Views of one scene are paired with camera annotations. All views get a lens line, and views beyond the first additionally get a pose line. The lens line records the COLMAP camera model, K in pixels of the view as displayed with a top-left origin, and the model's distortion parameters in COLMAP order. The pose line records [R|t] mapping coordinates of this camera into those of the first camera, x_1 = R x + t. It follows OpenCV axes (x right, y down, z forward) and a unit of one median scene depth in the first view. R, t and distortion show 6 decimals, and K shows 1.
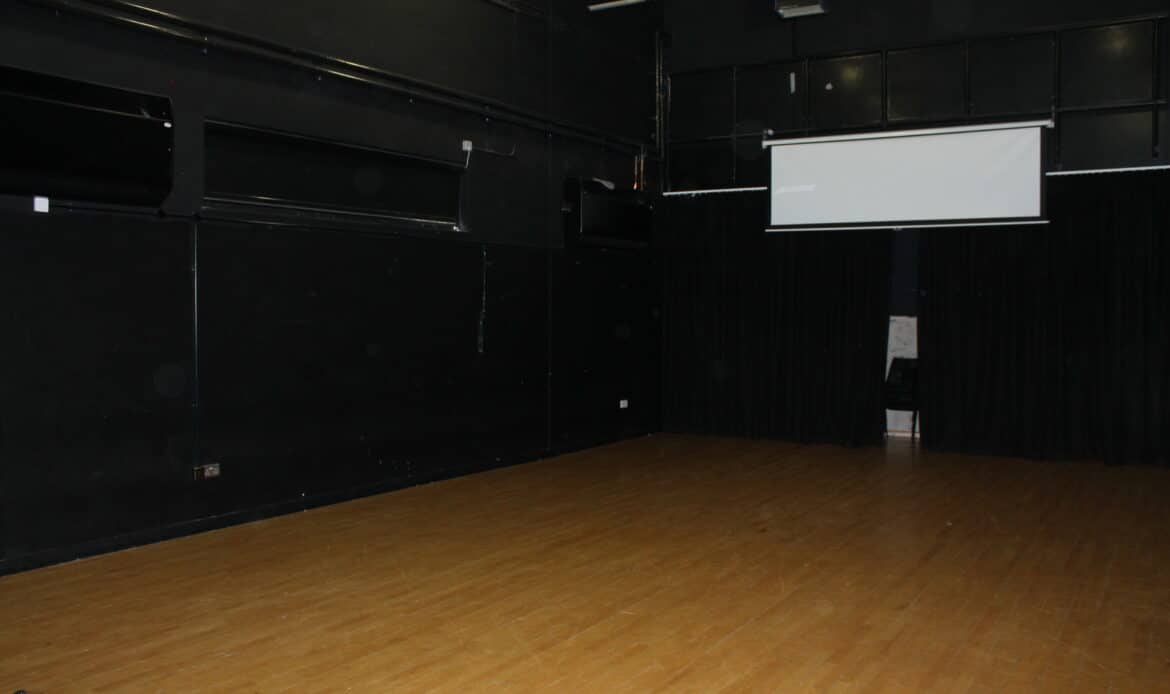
lens RADIAL K [[1086.6, 0, 588.4], [0, 1086.6, 345.4], [0, 0, 1]] dist [-0.138733, 0.197690]
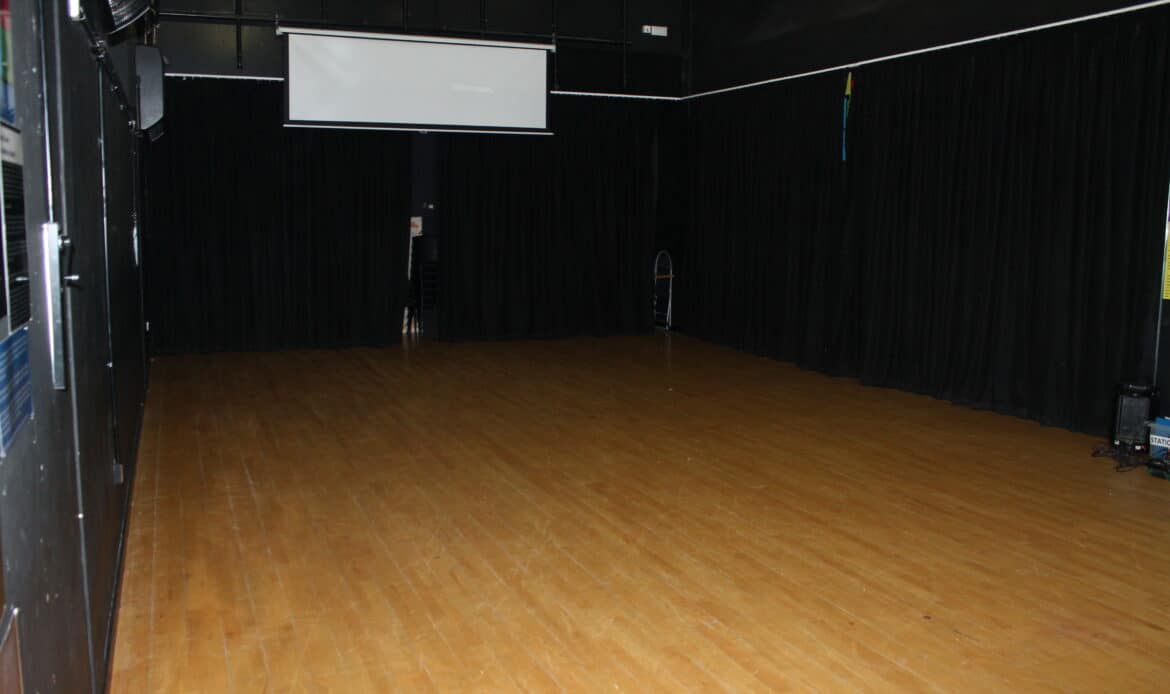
lens RADIAL K [[1086.6, 0, 588.4], [0, 1086.6, 345.4], [0, 0, 1]] dist [-0.138733, 0.197690]
pose [[0.555307, -0.100006, 0.825611, -0.496618], [0.026605, 0.994372, 0.102554, -0.006358], [-0.831220, -0.034984, 0.554842, 0.283691]]
